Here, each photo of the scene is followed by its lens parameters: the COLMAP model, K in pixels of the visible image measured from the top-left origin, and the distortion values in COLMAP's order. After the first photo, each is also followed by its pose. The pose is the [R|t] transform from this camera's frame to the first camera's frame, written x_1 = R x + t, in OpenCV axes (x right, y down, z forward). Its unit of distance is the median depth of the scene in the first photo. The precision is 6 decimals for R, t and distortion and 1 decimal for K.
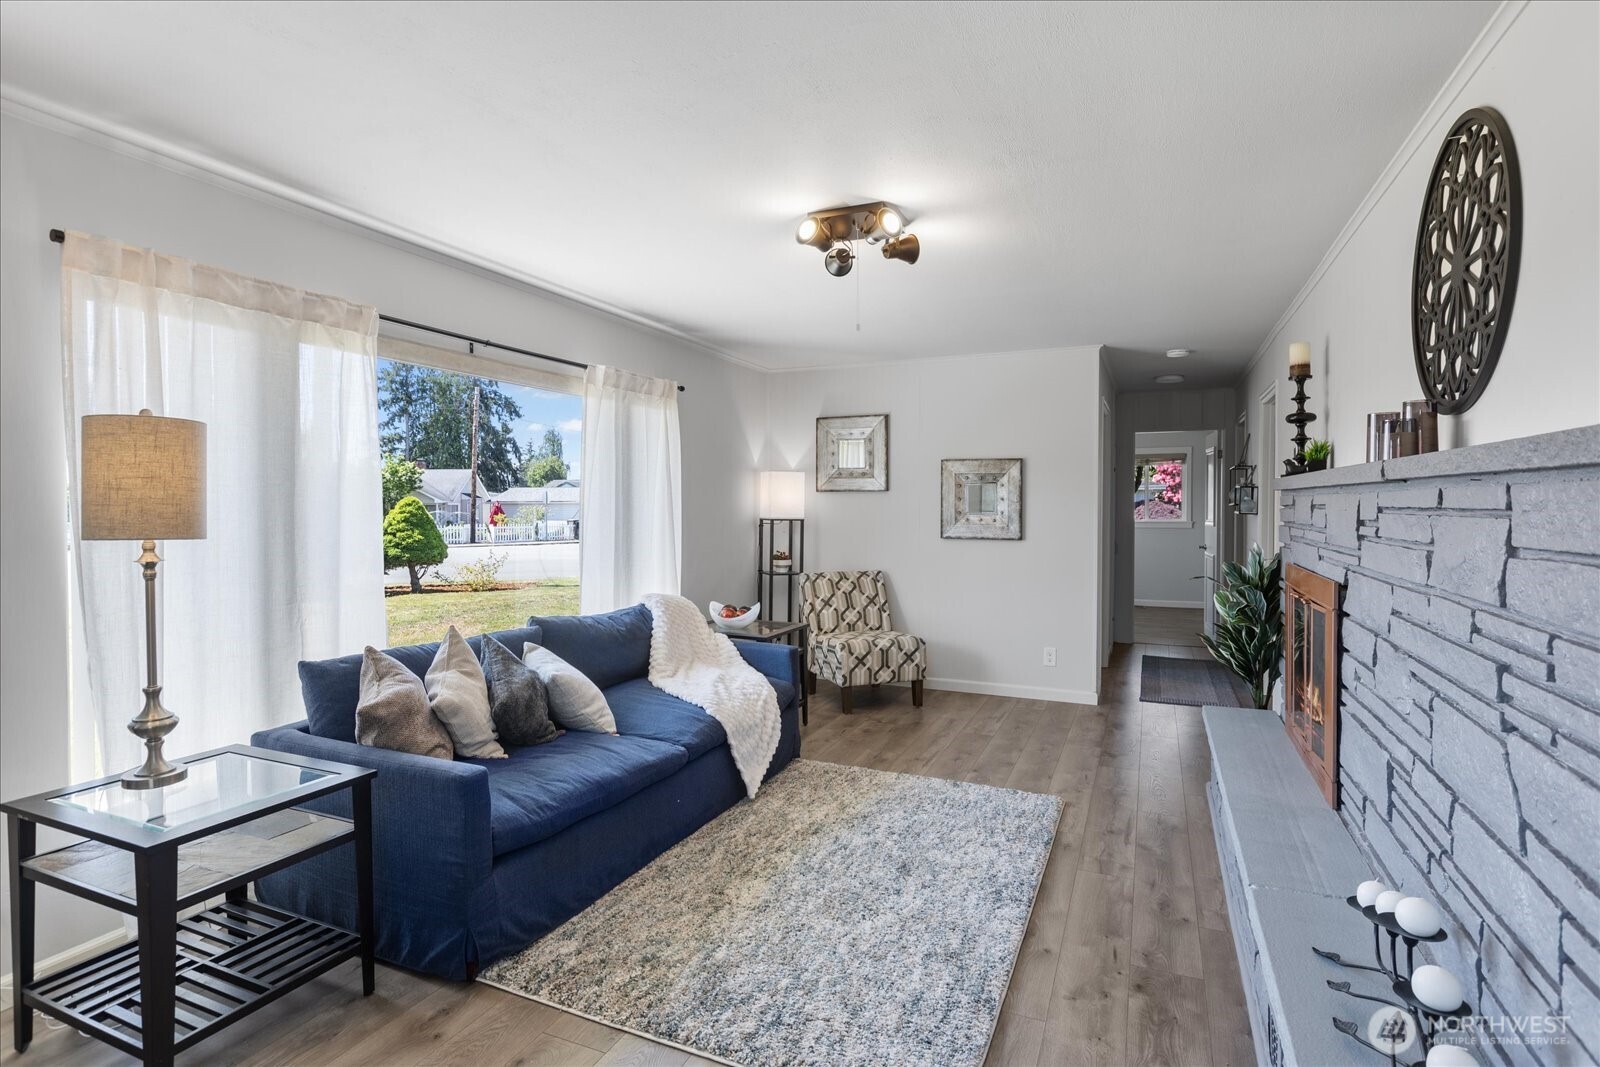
lens RADIAL K [[812.5, 0, 789.6], [0, 812.5, 528.9], [0, 0, 1]] dist [0.004688, -0.000213]
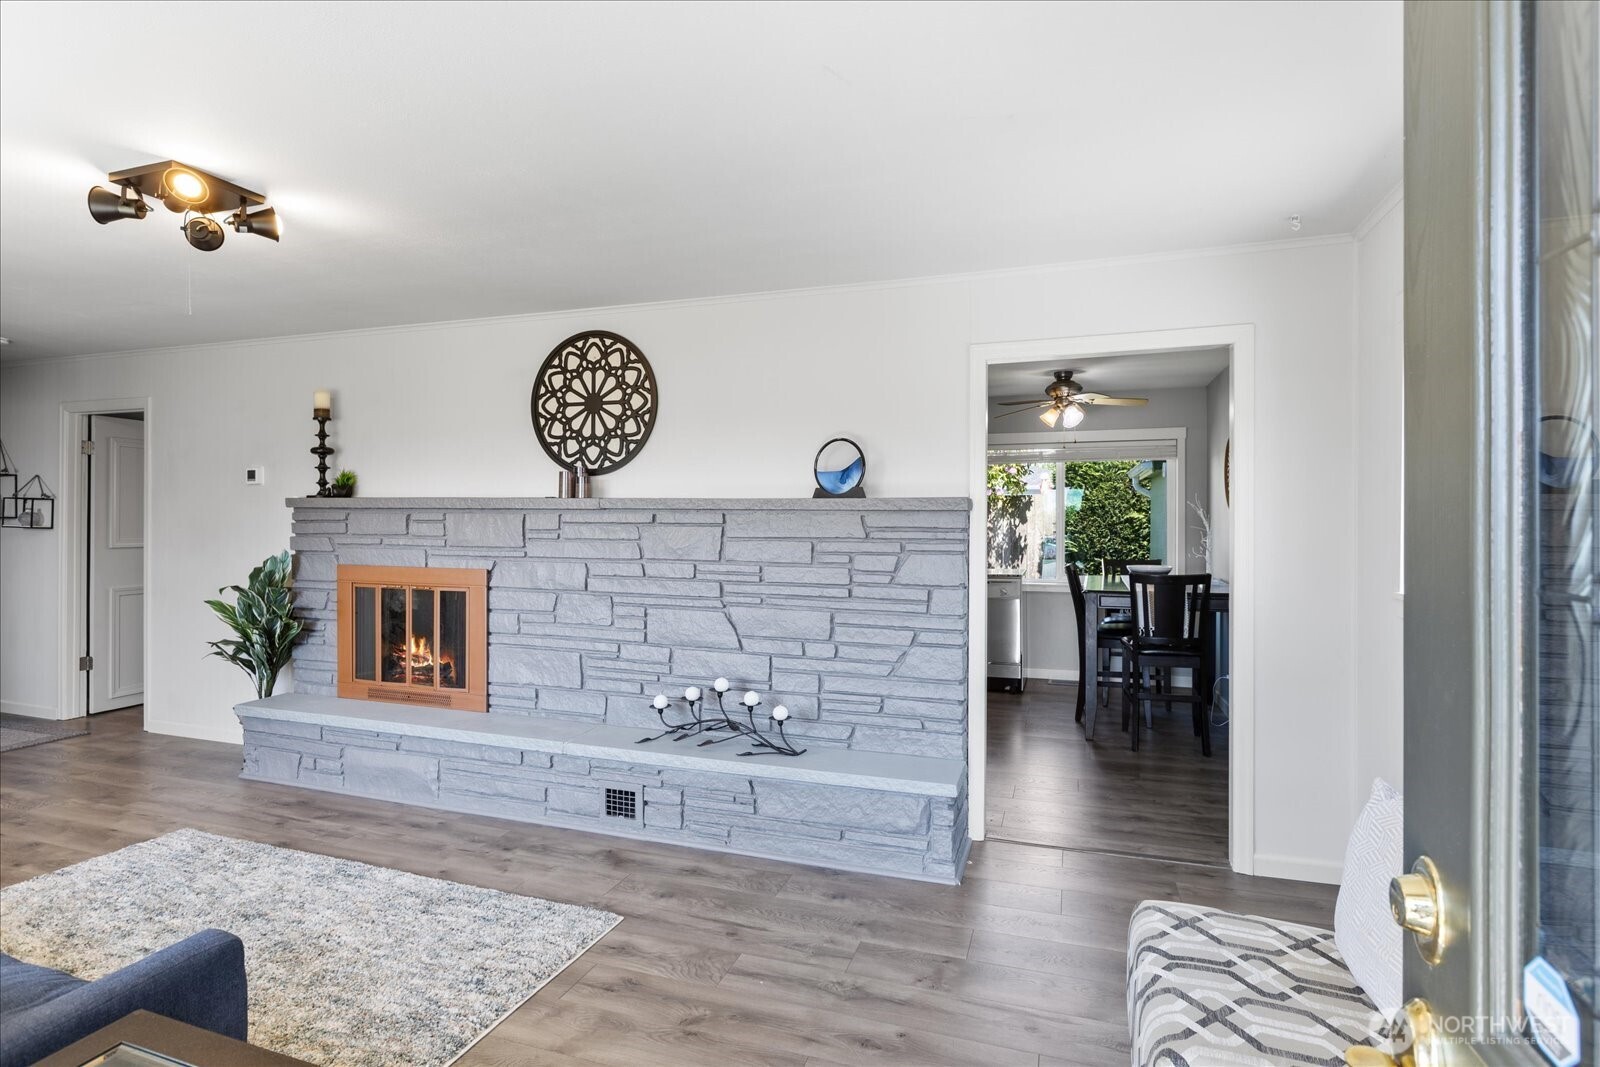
lens RADIAL K [[812.5, 0, 791.1], [0, 812.5, 528.0], [0, 0, 1]] dist [0.004688, -0.000213]
pose [[-0.087809, -0.004796, 0.996126, -0.842119], [0.023461, 0.999701, 0.006881, -0.010092], [-0.995861, 0.023974, -0.087671, 0.474705]]
